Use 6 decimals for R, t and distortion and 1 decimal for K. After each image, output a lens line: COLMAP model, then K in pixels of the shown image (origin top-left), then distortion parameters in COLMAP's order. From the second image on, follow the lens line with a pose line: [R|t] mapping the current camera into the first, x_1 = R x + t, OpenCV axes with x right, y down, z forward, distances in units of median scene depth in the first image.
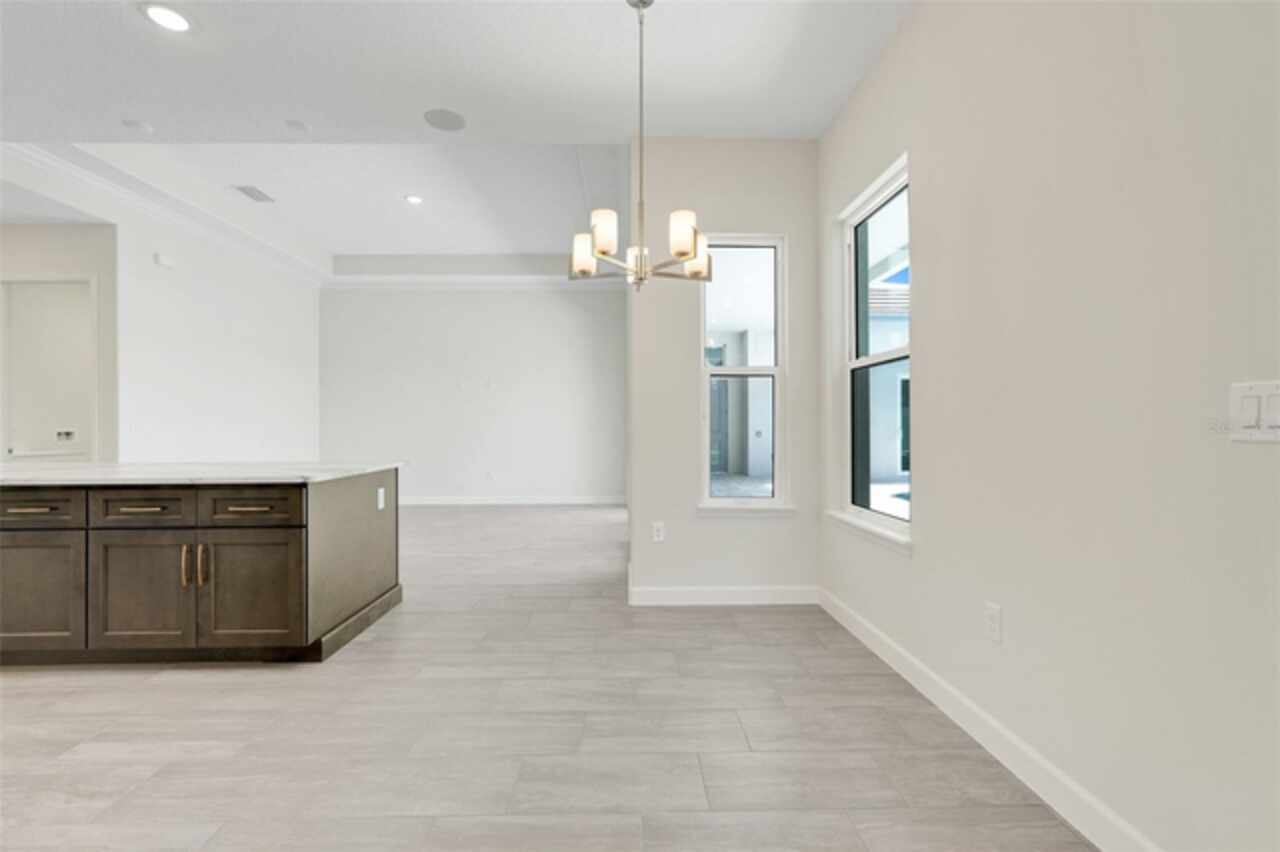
lens RADIAL K [[562.5, 0, 640.0], [0, 562.5, 426.0], [0, 0, 1]] dist [-0.004062, -0.000321]
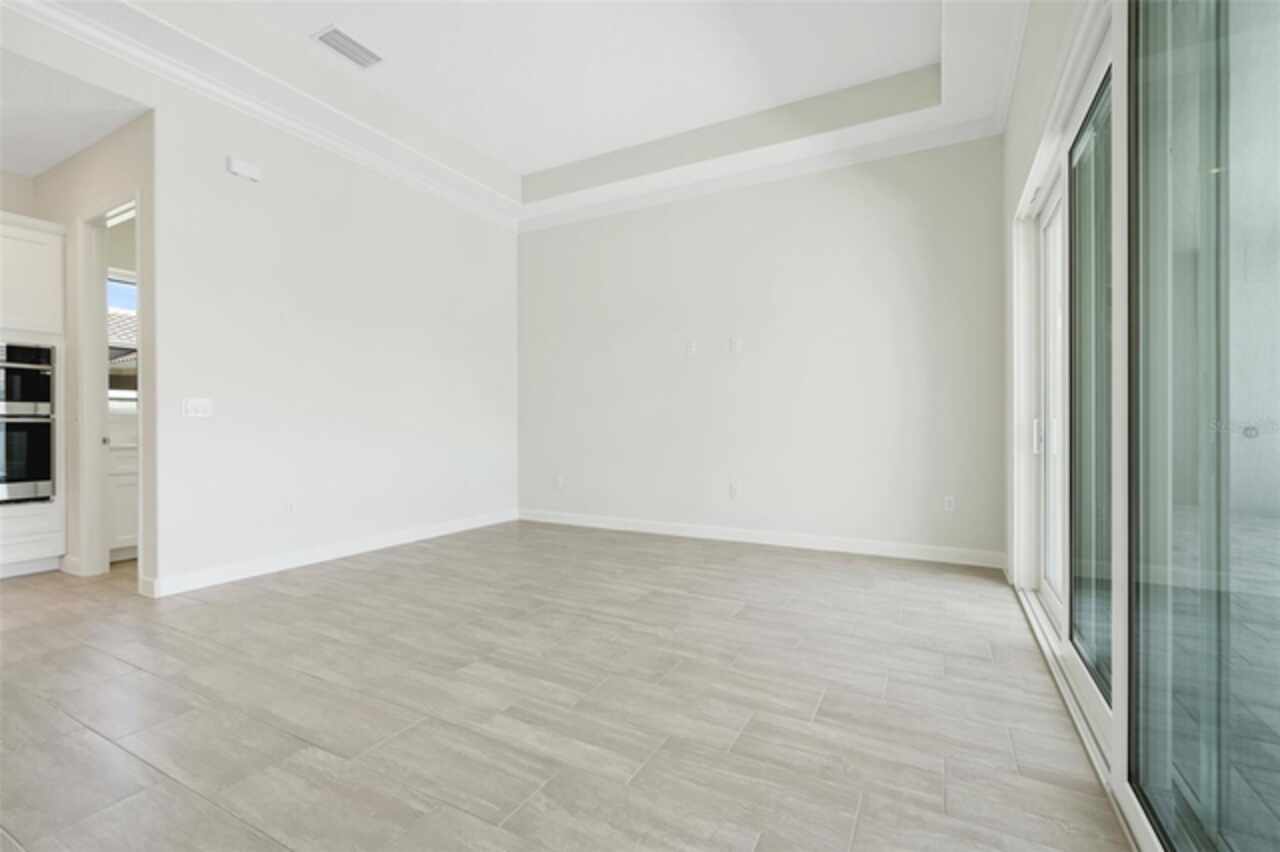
lens RADIAL K [[562.5, 0, 640.0], [0, 562.5, 426.0], [0, 0, 1]] dist [-0.004062, -0.000321]
pose [[0.866100, -0.000032, -0.499872, -0.075236], [0.000133, 1.000000, 0.000167, 0.021391], [0.499872, -0.000211, 0.866100, 0.617561]]
